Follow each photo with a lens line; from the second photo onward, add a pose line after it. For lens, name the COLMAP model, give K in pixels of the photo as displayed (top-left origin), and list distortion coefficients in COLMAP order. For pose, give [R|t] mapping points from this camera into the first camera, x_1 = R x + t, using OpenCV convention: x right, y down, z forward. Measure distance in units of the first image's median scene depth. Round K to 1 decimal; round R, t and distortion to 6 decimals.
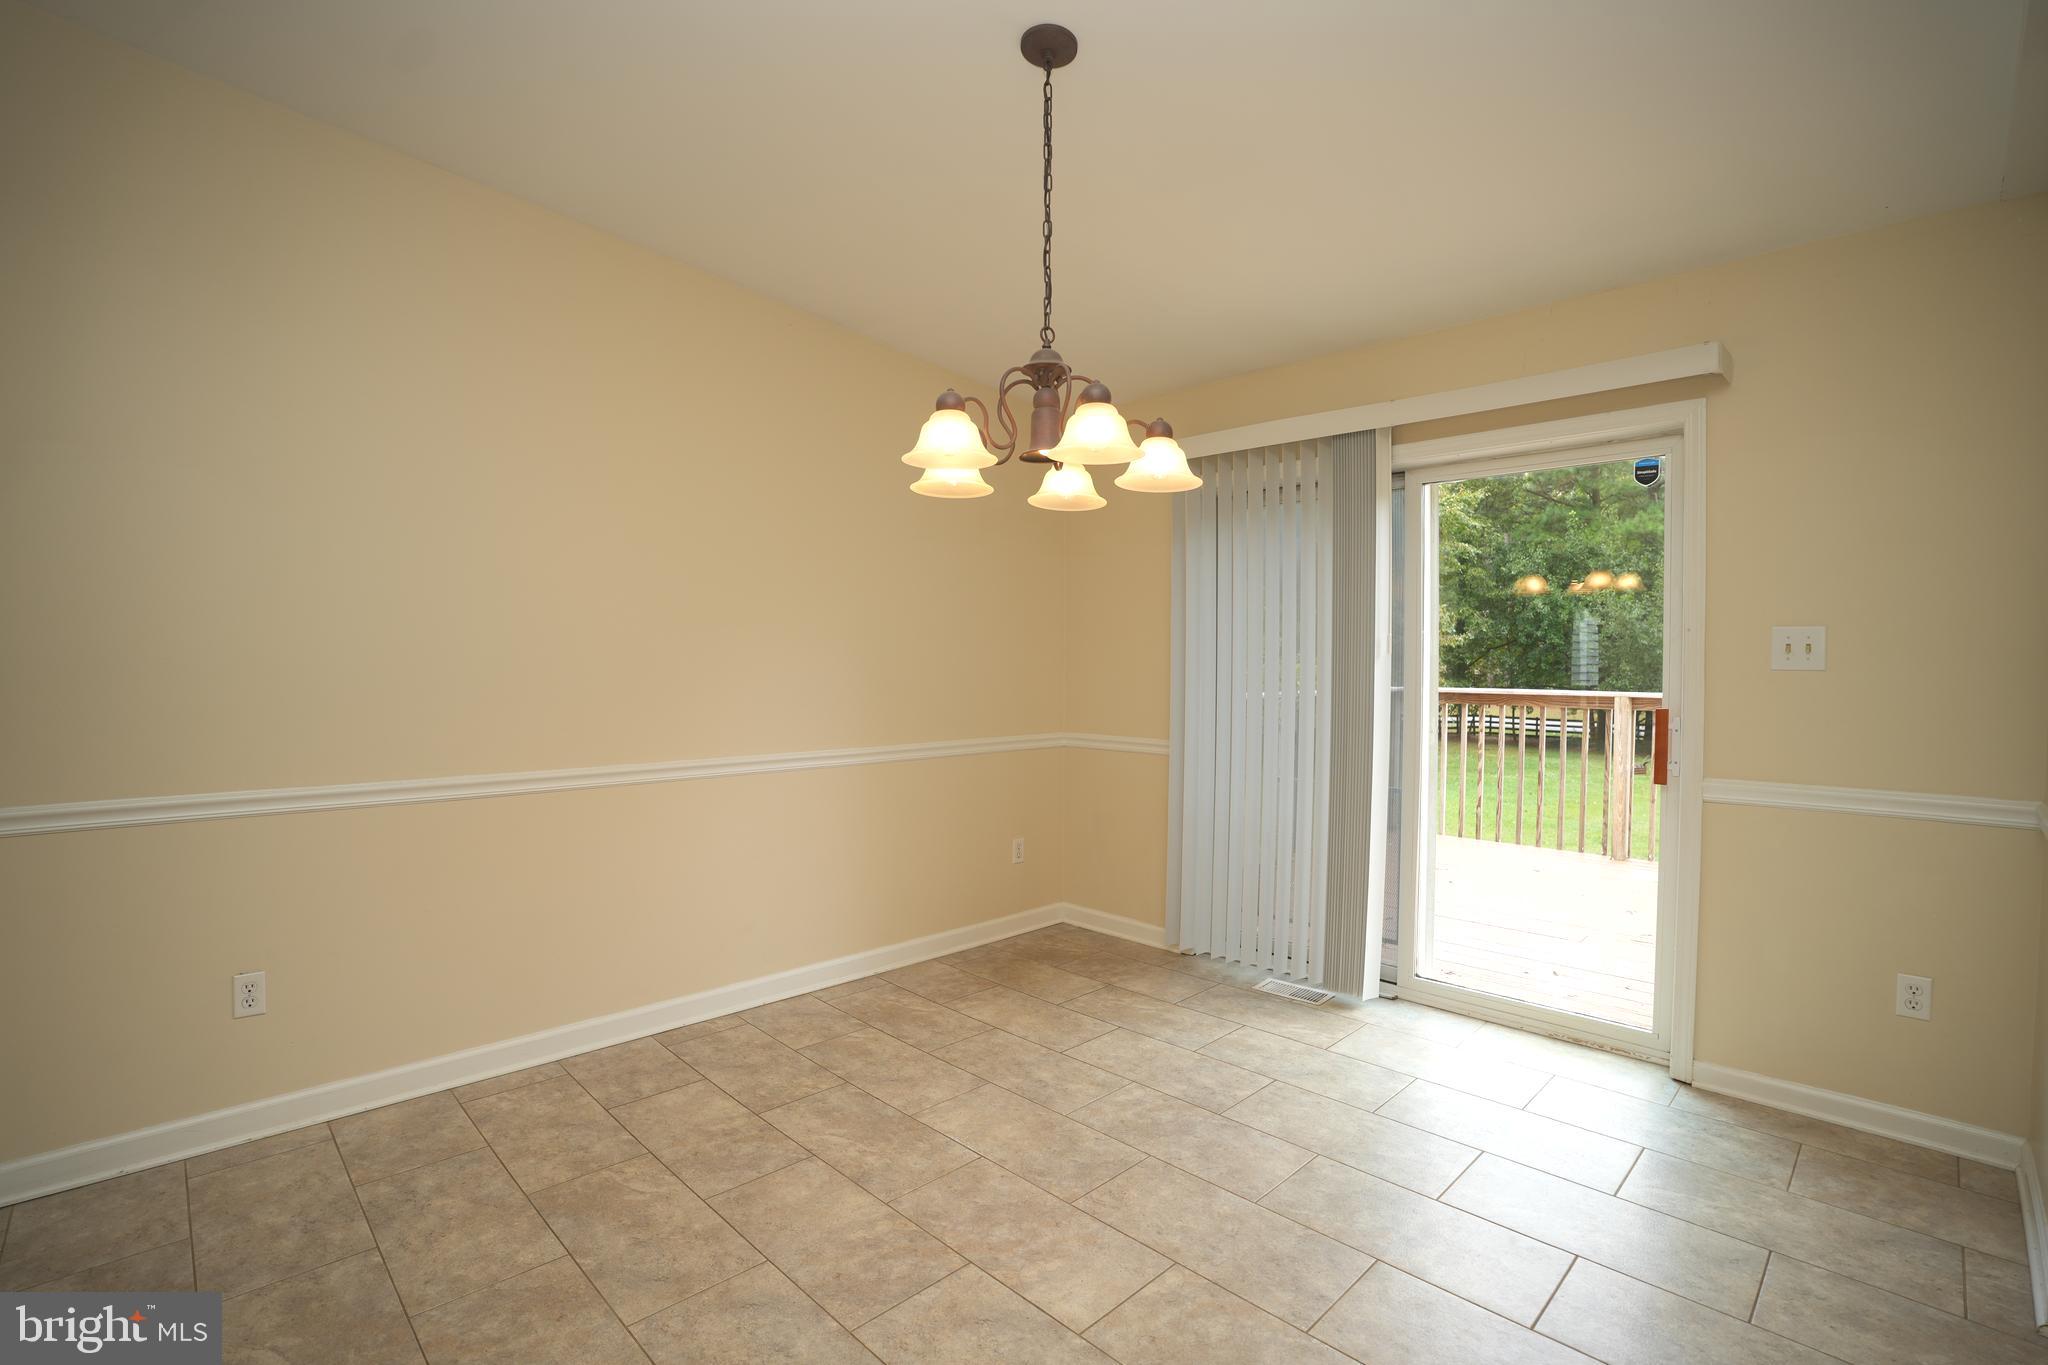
lens RADIAL K [[951.0, 0, 1020.3], [0, 951.0, 682.0], [0, 0, 1]] dist [-0.070670, 0.020174]
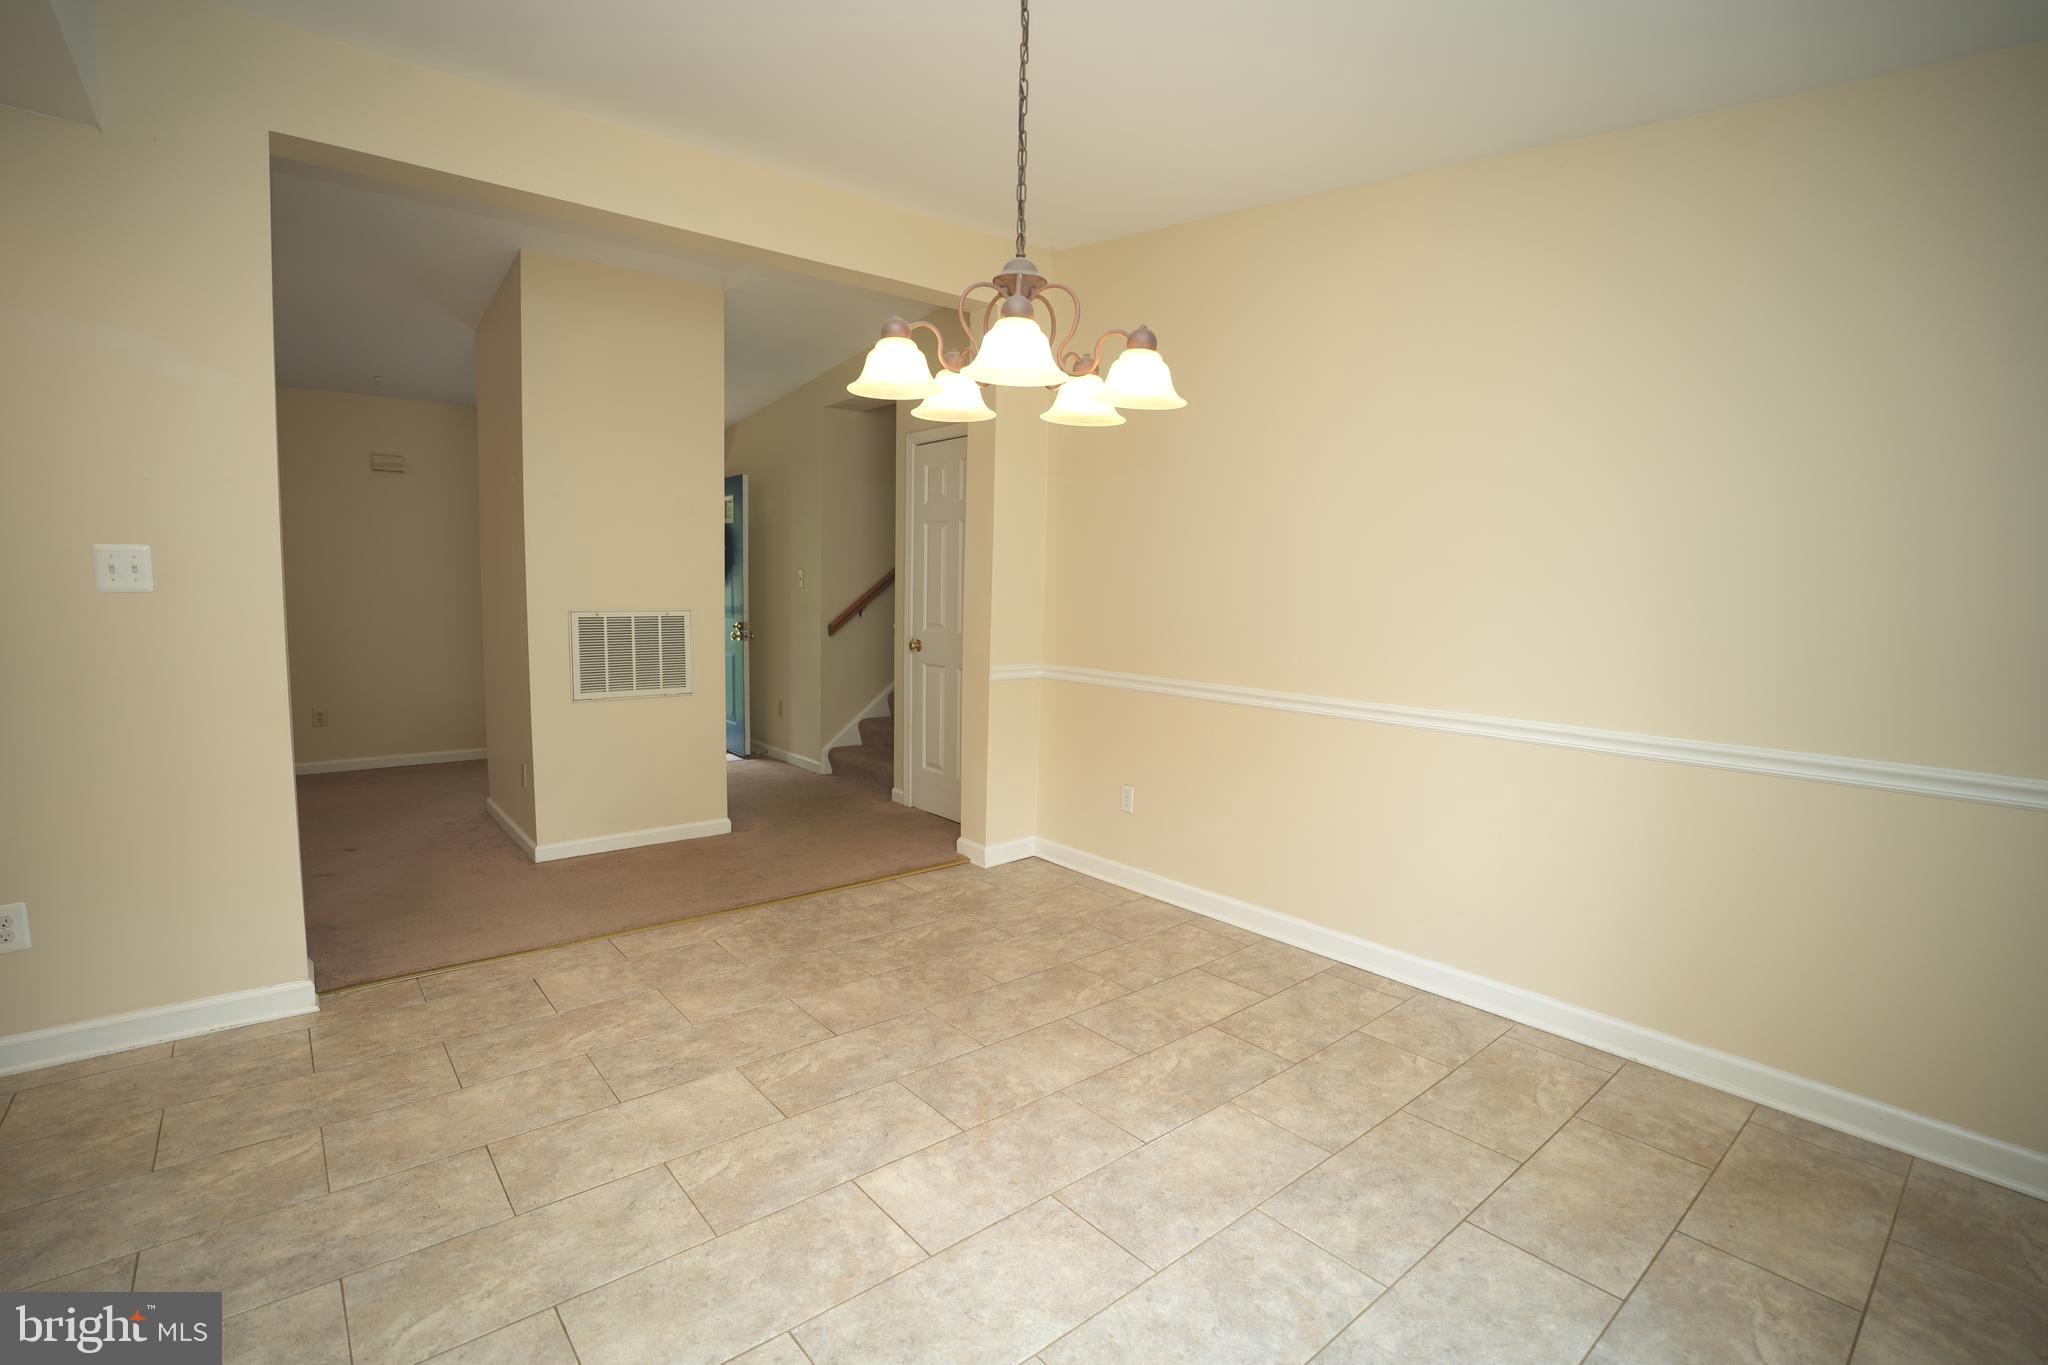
lens RADIAL K [[951.0, 0, 1020.3], [0, 951.0, 682.0], [0, 0, 1]] dist [-0.070670, 0.020174]
pose [[-0.090383, 0.094255, -0.991437, 0.759447], [-0.038824, 0.994421, 0.098078, -0.023682], [0.995150, 0.047357, -0.086220, 0.851475]]
